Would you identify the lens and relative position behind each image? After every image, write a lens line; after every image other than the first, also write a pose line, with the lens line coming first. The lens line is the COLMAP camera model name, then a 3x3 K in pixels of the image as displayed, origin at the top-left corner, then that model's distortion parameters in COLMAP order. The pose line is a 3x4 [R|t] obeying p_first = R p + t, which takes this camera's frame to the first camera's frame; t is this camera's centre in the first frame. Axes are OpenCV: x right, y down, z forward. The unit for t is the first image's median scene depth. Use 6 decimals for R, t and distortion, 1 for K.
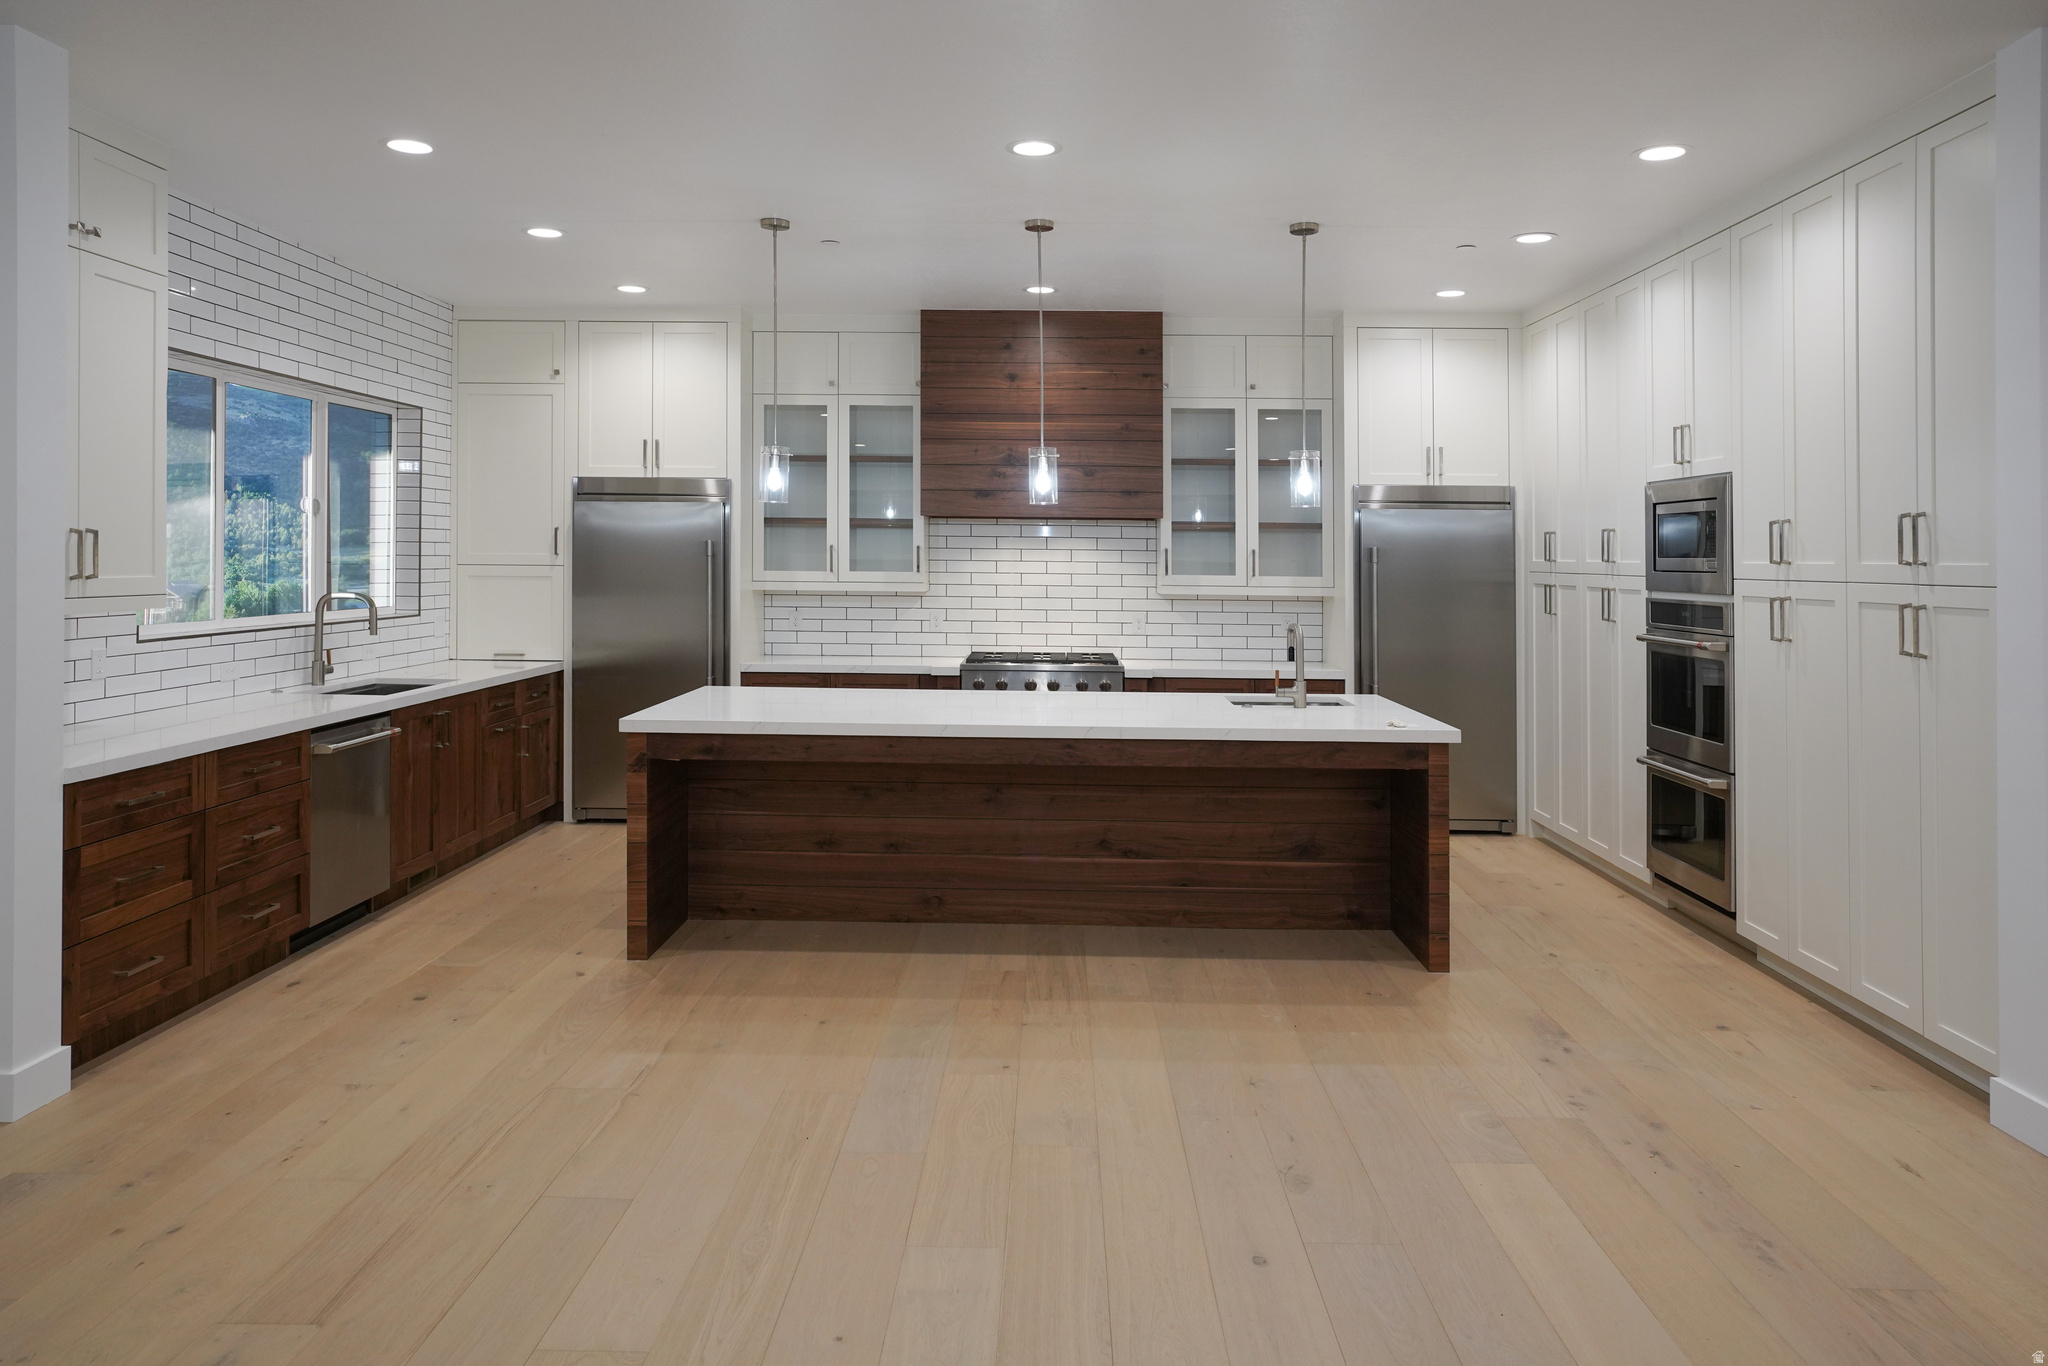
lens RADIAL K [[1398.0, 0, 1024.6], [0, 1398.0, 526.8], [0, 0, 1]] dist [0.002510, 0.001374]
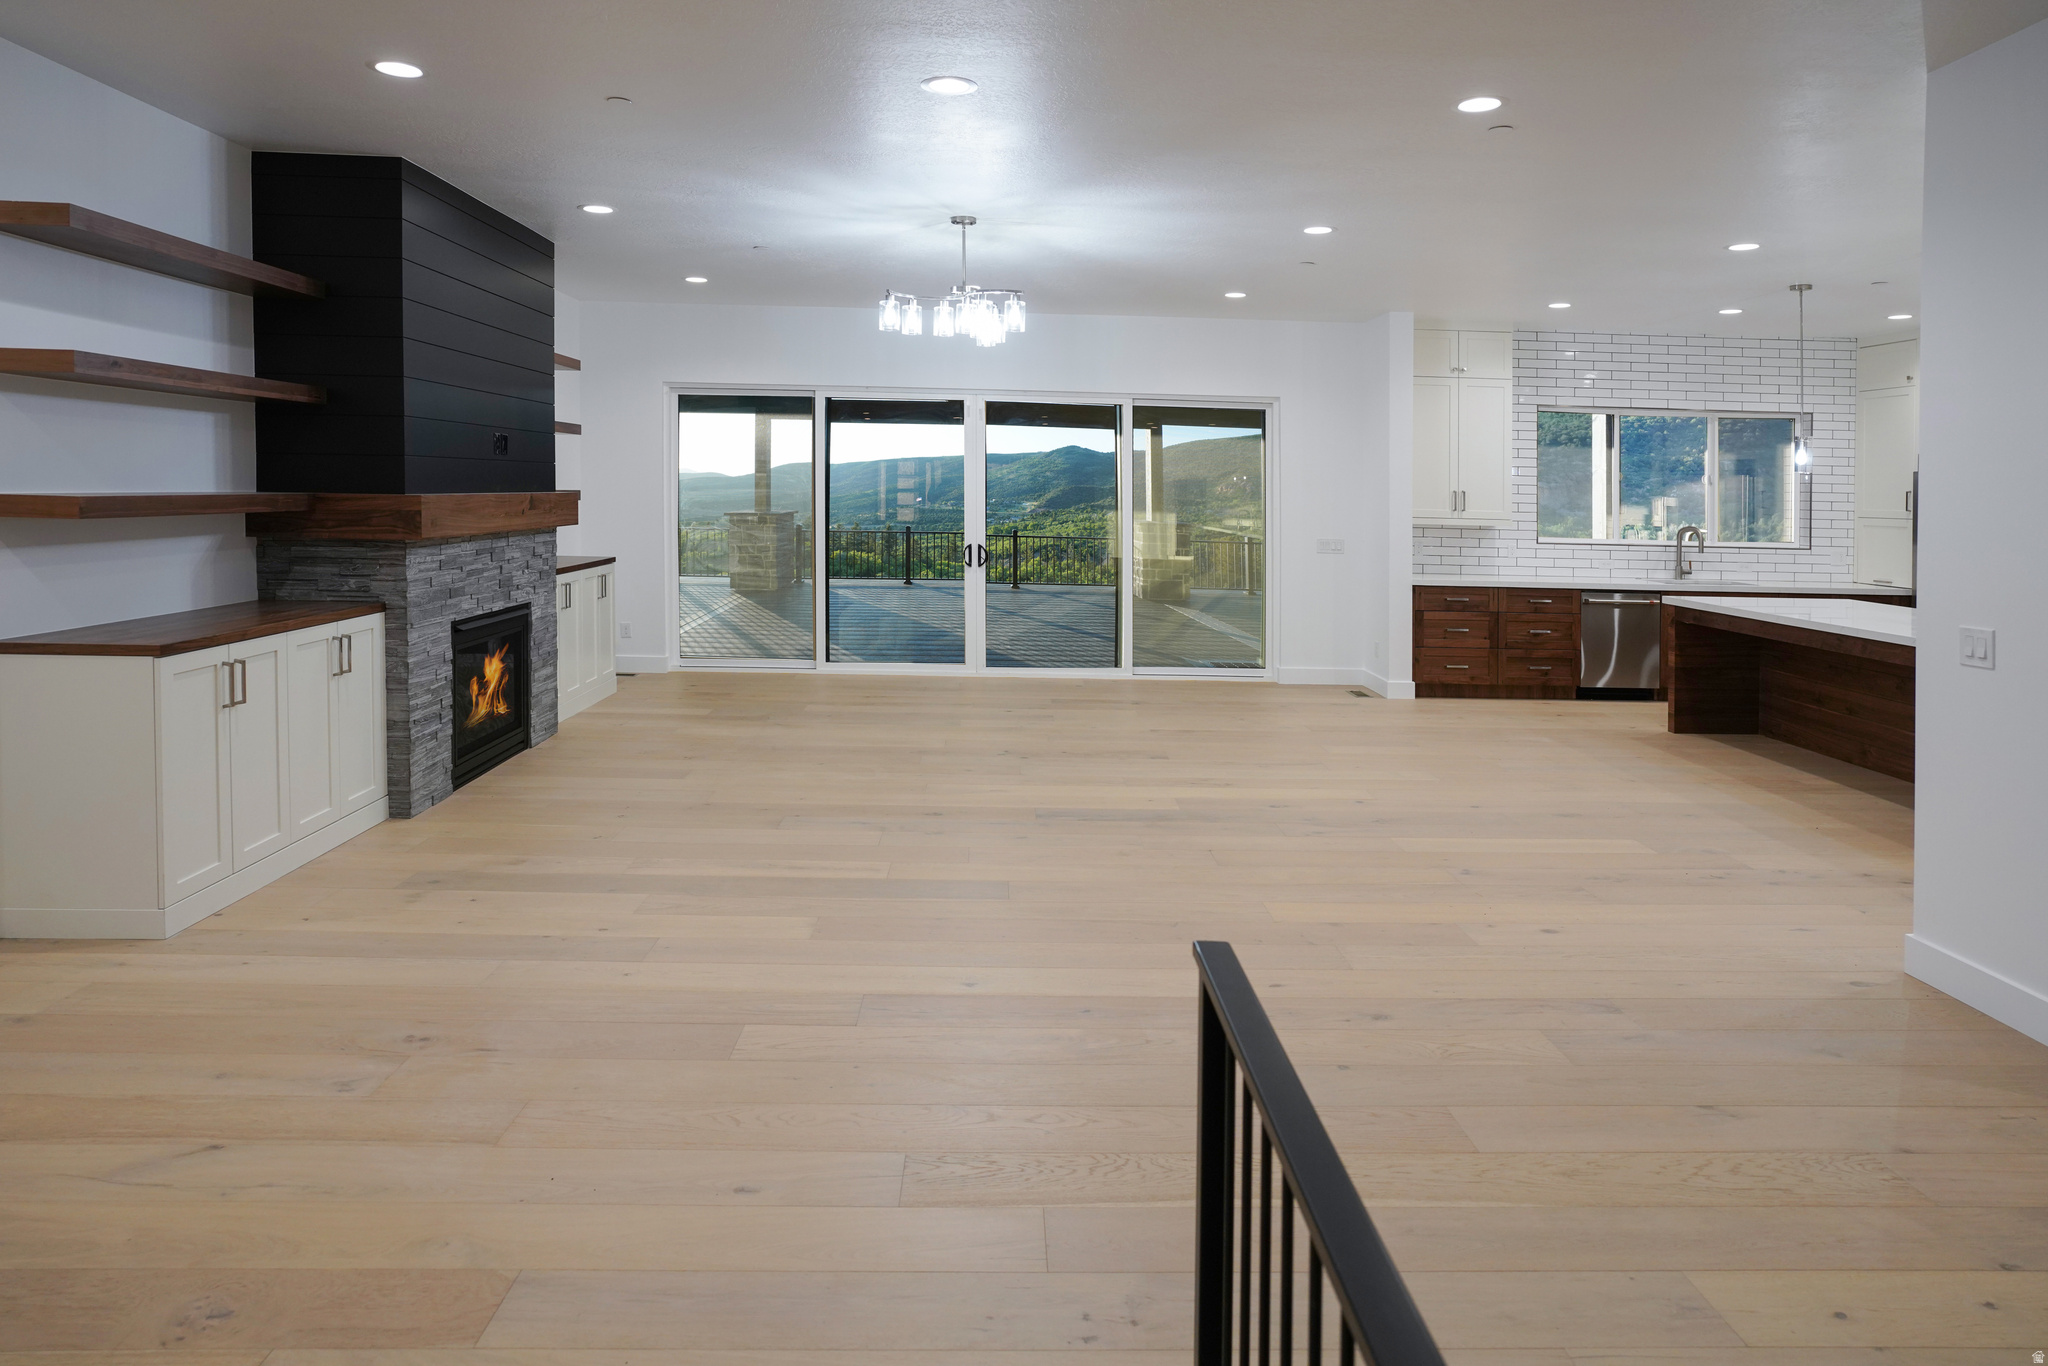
lens RADIAL K [[1234.5, 0, 1024.0], [0, 1234.5, 683.0], [0, 0, 1]] dist [0.000116, 0.000144]
pose [[0.045923, 0.144556, -0.988430, 1.133057], [-0.000556, 0.989478, 0.144683, 0.015530], [0.998945, -0.006095, 0.045520, 0.086448]]
